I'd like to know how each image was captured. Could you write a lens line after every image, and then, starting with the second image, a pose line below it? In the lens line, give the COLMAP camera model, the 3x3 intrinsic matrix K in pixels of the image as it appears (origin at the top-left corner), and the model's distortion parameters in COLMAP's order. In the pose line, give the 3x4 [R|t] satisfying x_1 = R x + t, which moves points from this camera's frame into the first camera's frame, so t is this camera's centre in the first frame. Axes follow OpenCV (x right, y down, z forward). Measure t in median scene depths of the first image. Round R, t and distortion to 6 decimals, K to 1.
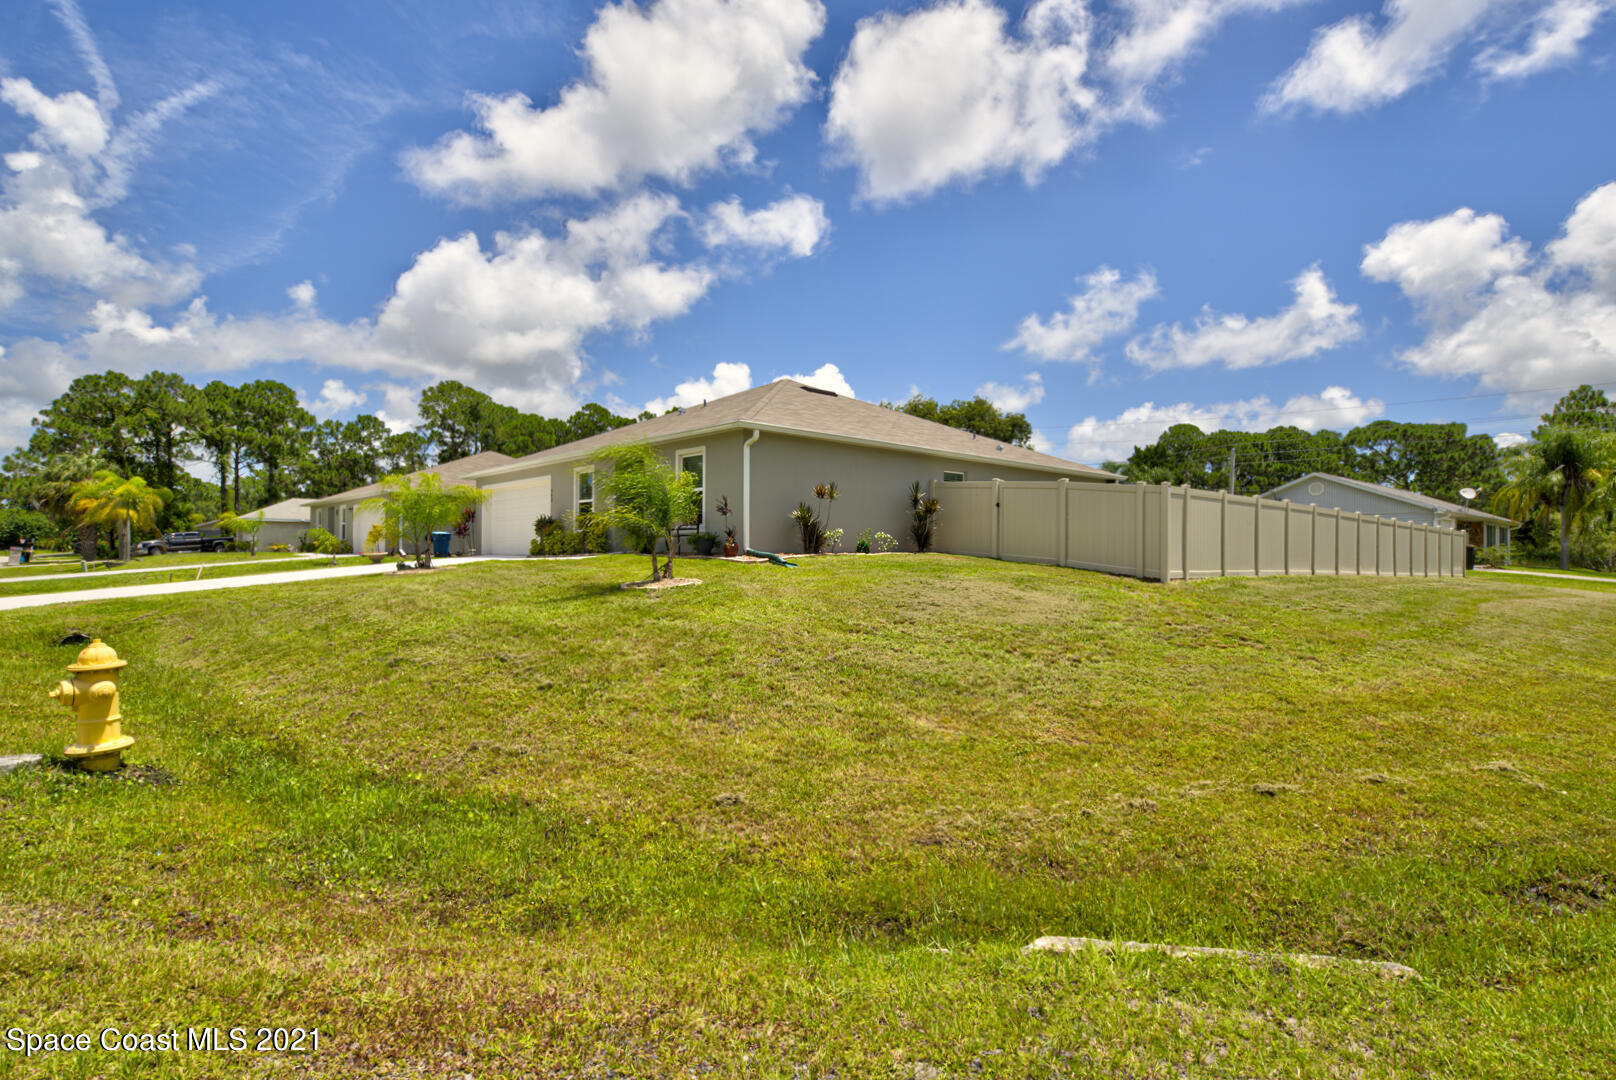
lens RADIAL K [[820.3, 0, 803.4], [0, 820.3, 551.6], [0, 0, 1]] dist [0.021418, 0.000299]
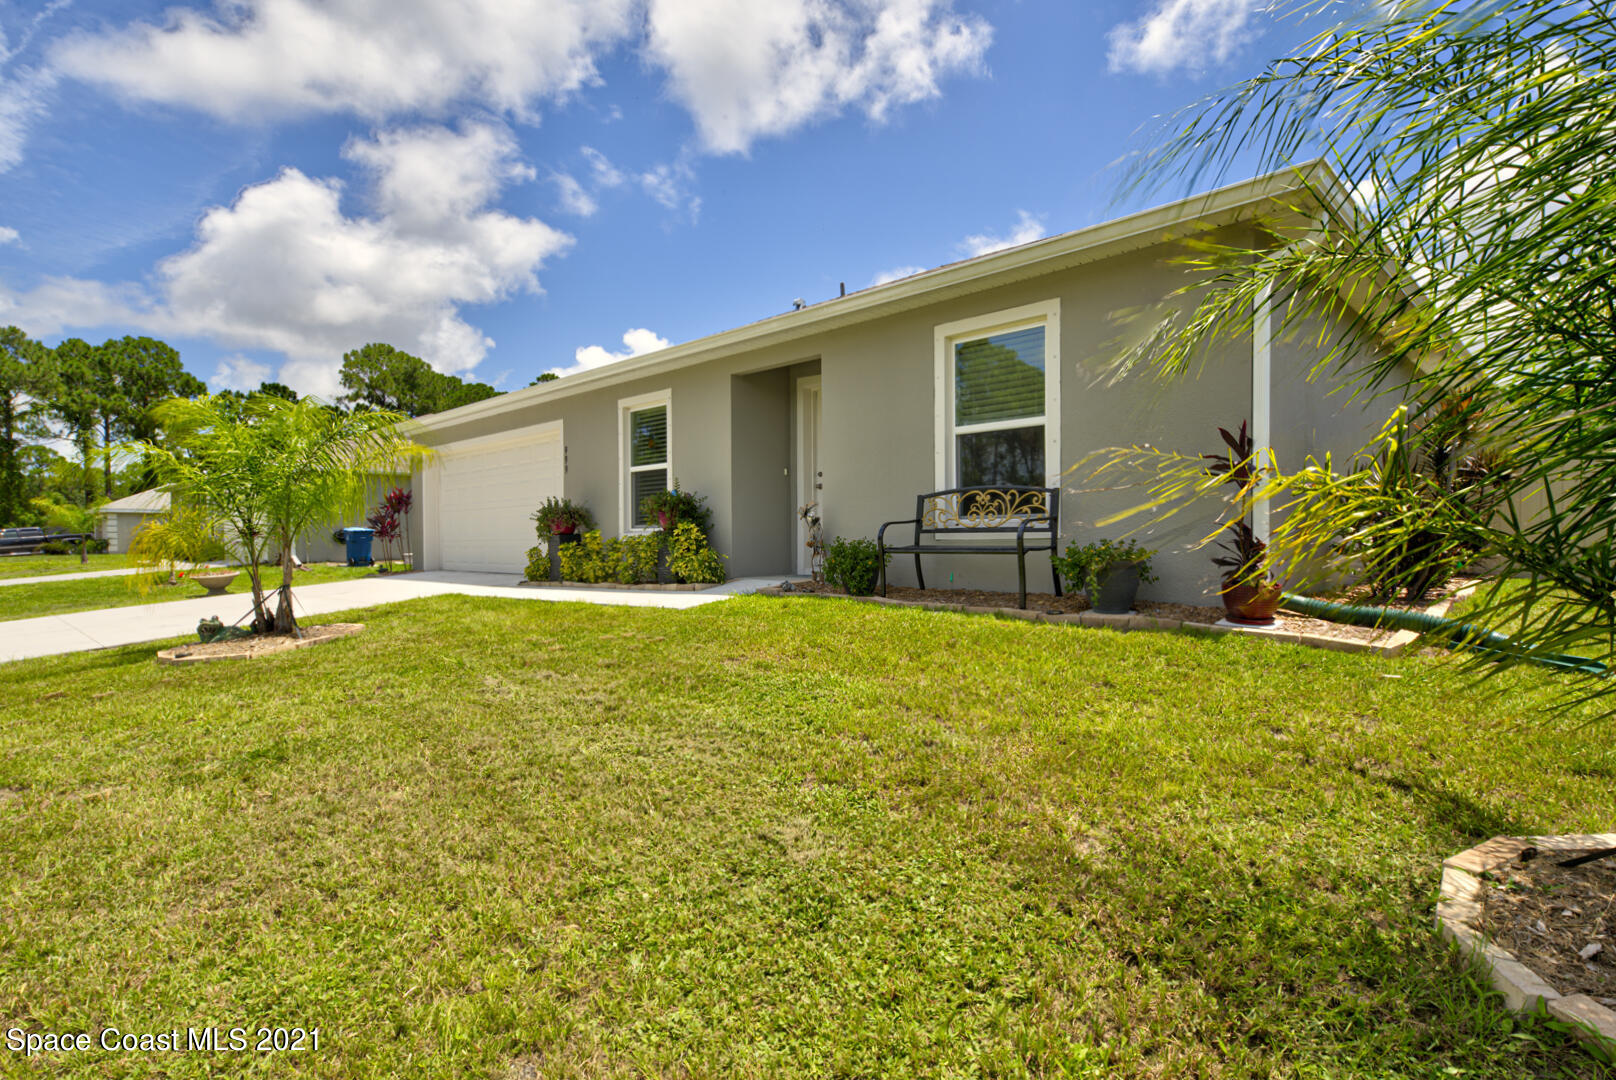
lens RADIAL K [[809.8, 0, 808.0], [0, 809.8, 540.0], [0, 0, 1]] dist [0.019561, 0.000062]
pose [[0.997243, -0.008811, 0.073677, -0.061864], [0.008712, 0.999961, 0.001660, -0.005841], [-0.073689, -0.001014, 0.997281, 0.156269]]
